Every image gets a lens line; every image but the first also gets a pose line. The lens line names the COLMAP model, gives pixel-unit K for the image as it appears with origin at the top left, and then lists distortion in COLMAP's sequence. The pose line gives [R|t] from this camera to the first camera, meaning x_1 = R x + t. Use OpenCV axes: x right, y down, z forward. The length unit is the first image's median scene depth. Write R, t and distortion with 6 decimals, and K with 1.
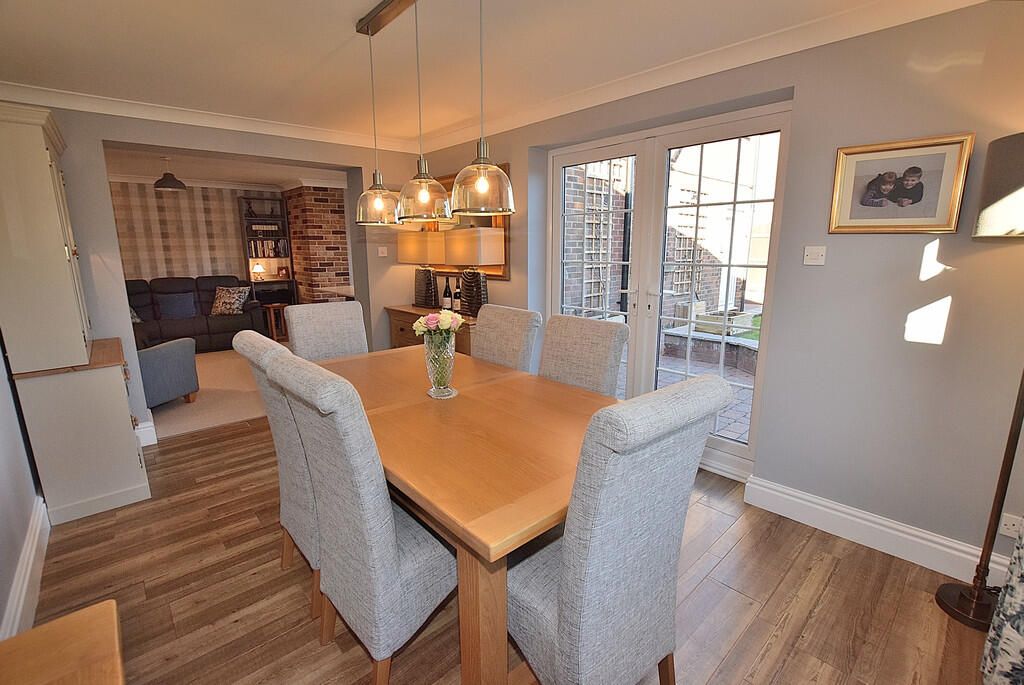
lens RADIAL K [[451.6, 0, 512.0], [0, 451.6, 342.5], [0, 0, 1]] dist [-0.024720, 0.000171]
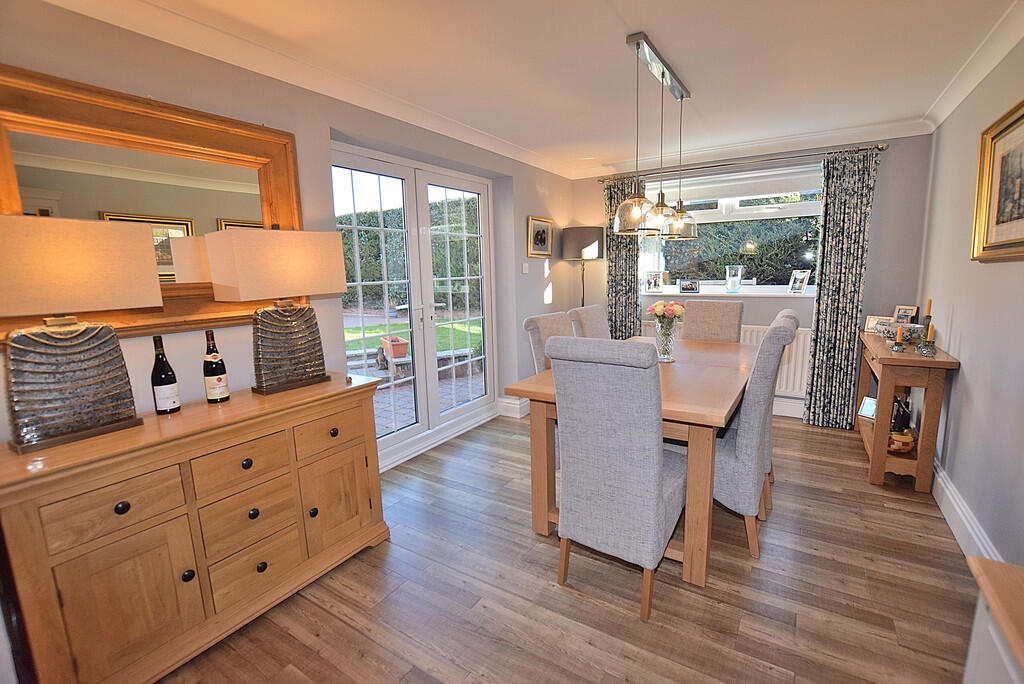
lens RADIAL K [[454.7, 0, 512.0], [0, 454.7, 342.0], [0, 0, 1]] dist [-0.035737, 0.000266]
pose [[-0.247155, -0.140544, 0.958729, -1.387726], [0.226477, 0.953641, 0.198182, -0.329151], [-0.942137, 0.266112, -0.203868, 1.734466]]
